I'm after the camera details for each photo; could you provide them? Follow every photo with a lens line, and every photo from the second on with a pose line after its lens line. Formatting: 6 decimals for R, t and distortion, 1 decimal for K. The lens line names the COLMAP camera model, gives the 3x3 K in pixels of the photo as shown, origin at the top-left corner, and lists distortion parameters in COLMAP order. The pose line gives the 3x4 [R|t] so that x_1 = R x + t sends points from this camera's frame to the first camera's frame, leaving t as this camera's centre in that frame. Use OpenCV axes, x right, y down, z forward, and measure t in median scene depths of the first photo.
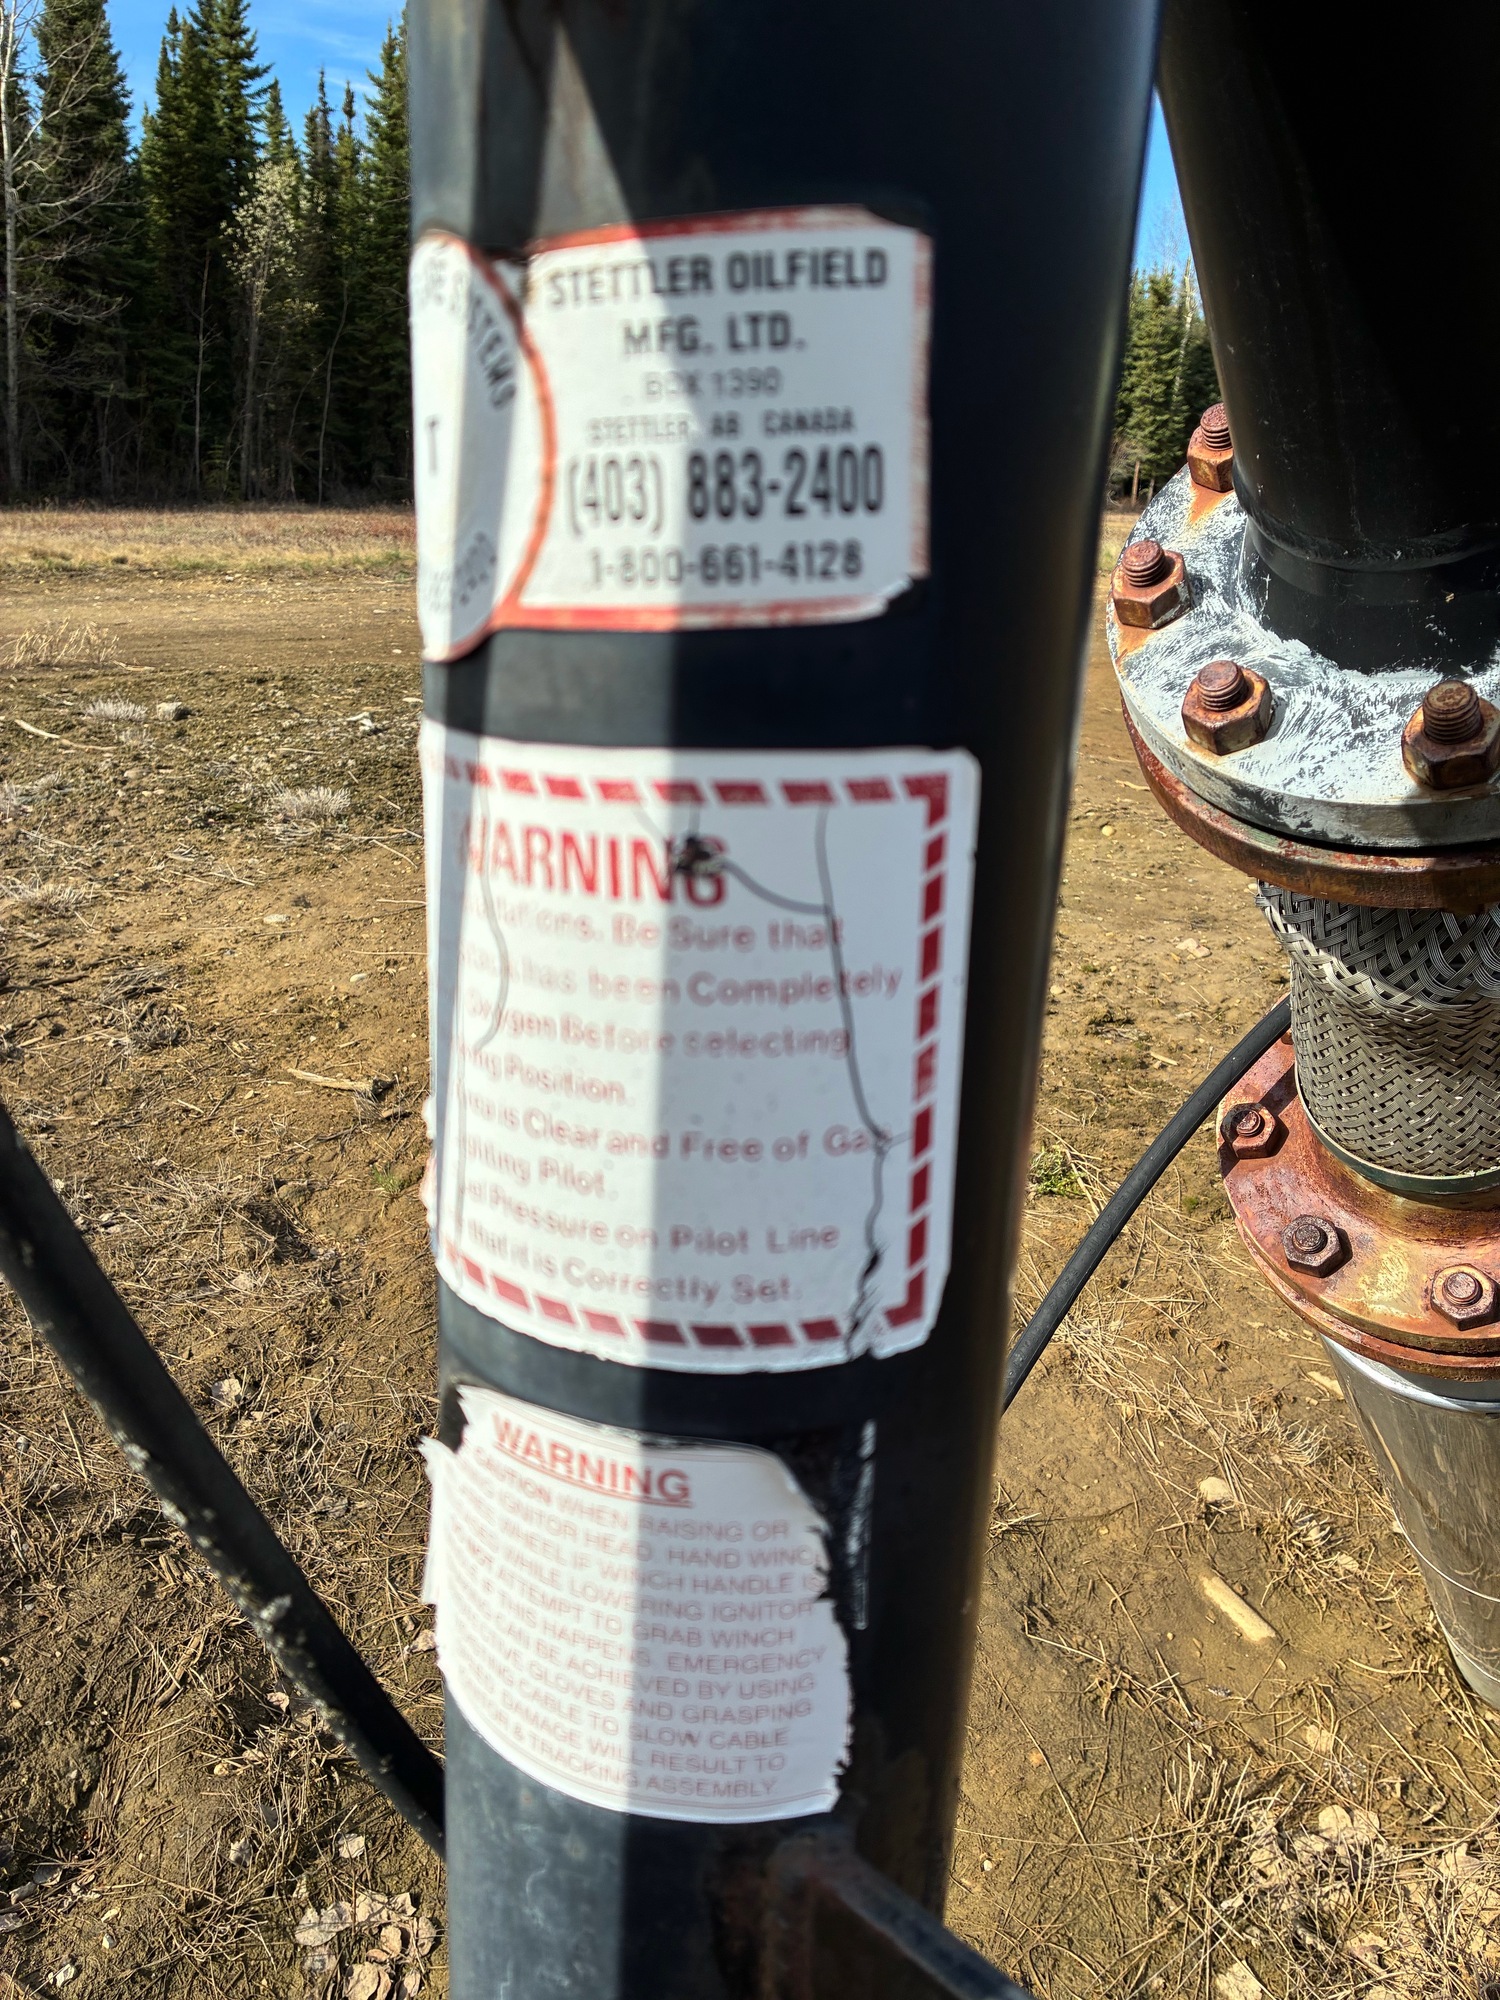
lens RADIAL K [[1543.7, 0, 750.0], [0, 1543.7, 1000.0], [0, 0, 1]] dist [0.042742, 0.004599]
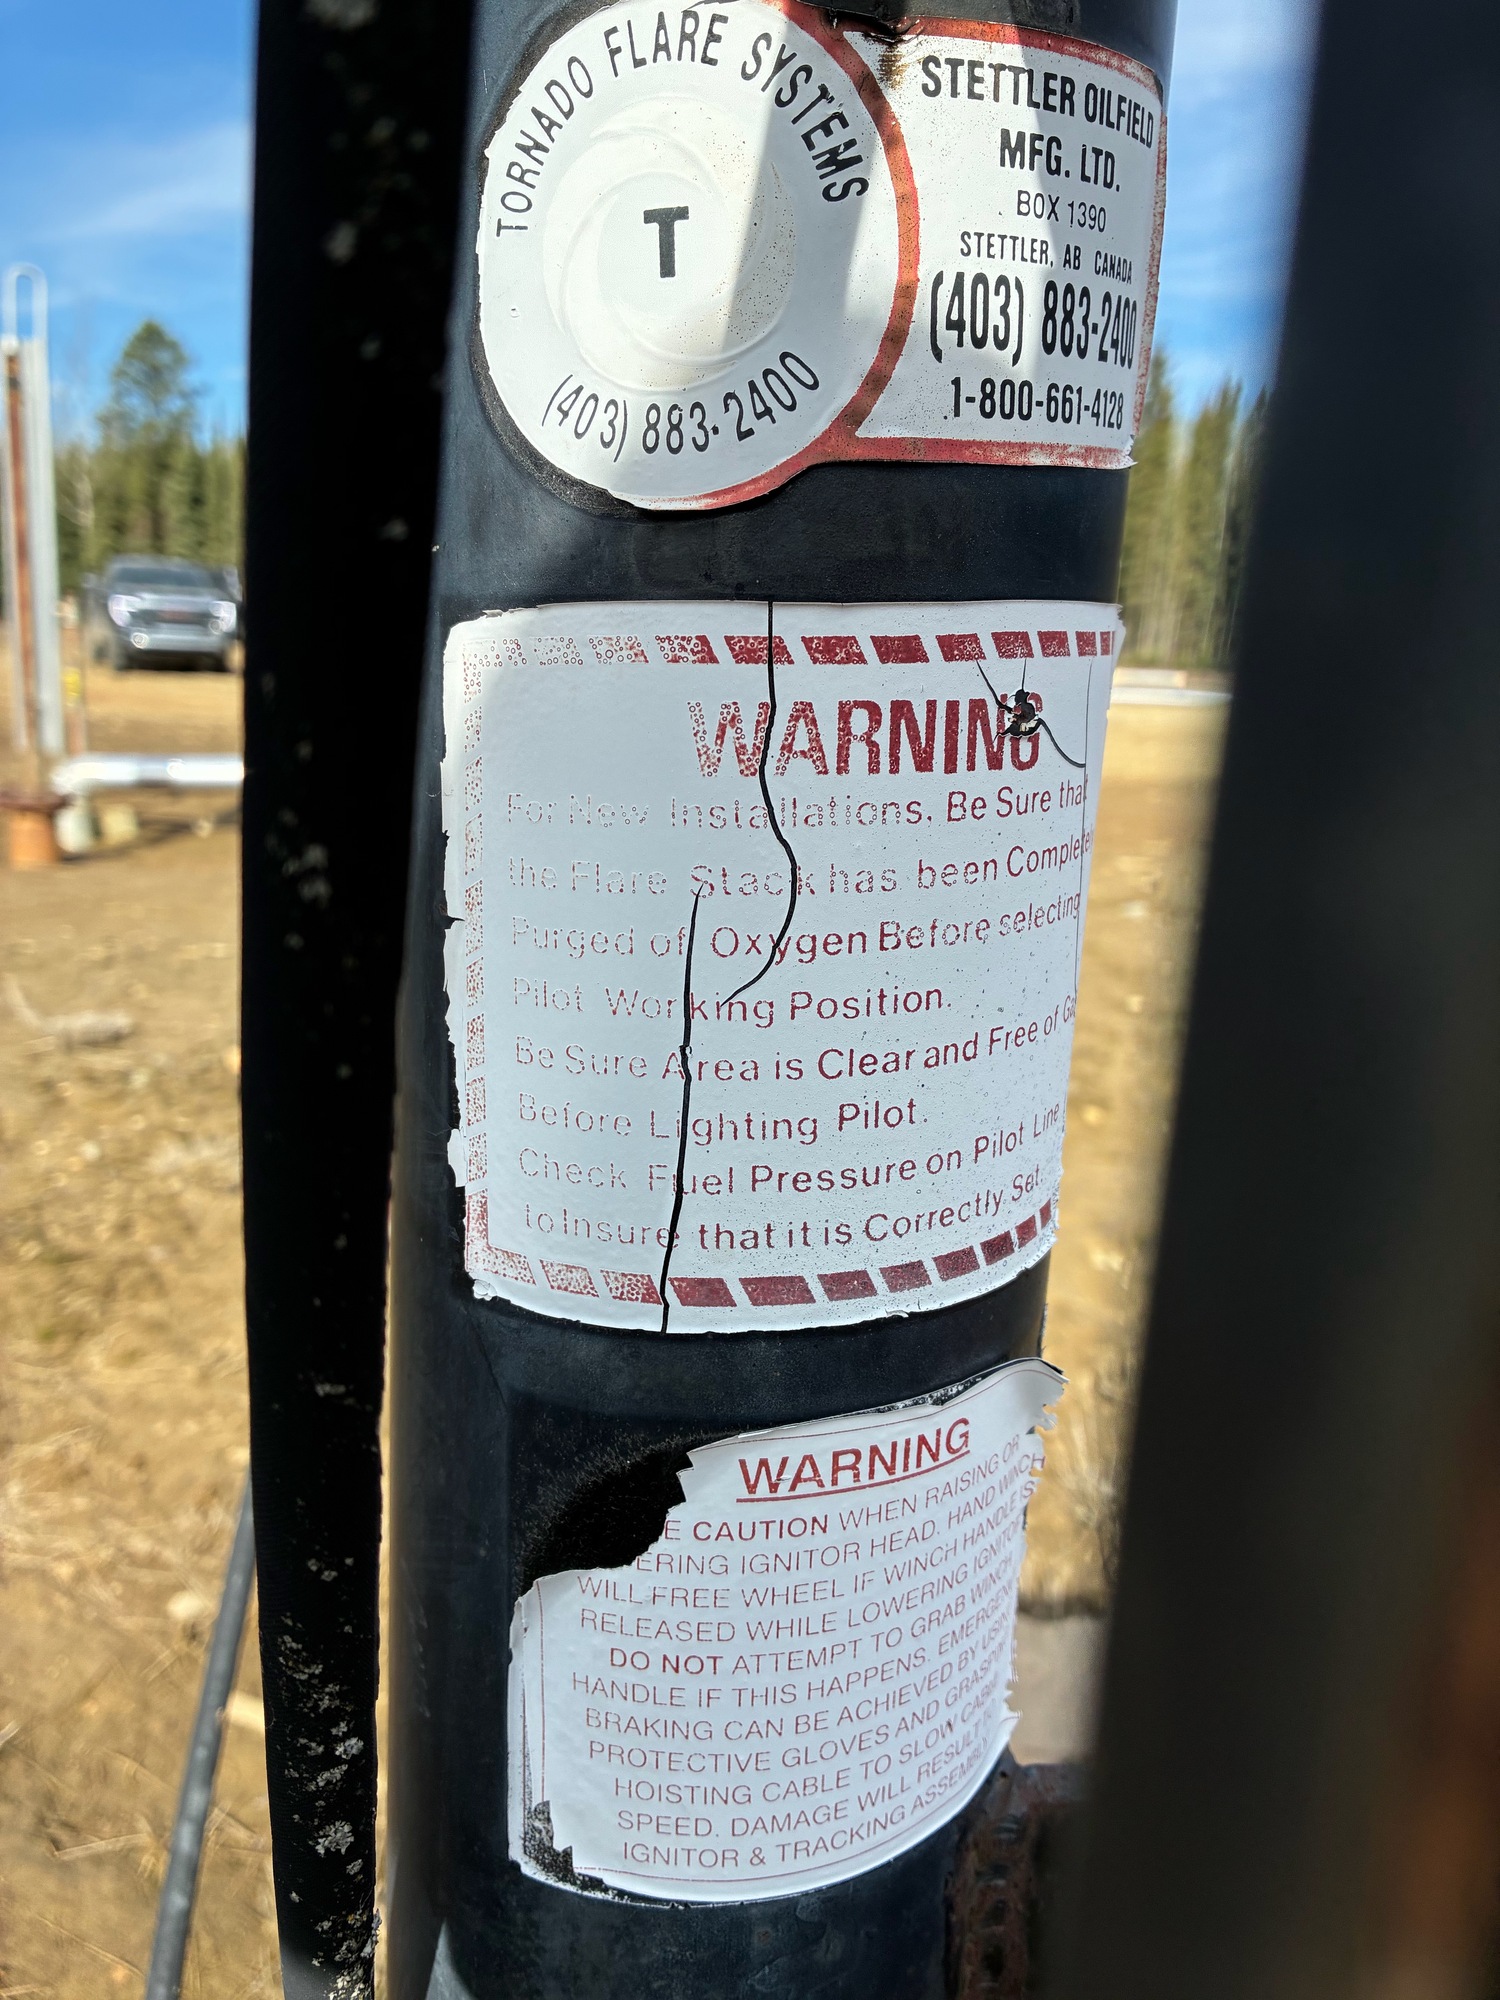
lens RADIAL K [[1531.6, 0, 743.1], [0, 1531.6, 987.7], [0, 0, 1]] dist [0.018895, 0.012911]
pose [[0.664946, -0.167846, 0.727787, -0.915081], [0.221146, 0.974974, 0.022803, 0.010991], [-0.713401, 0.145784, 0.685424, 0.535771]]
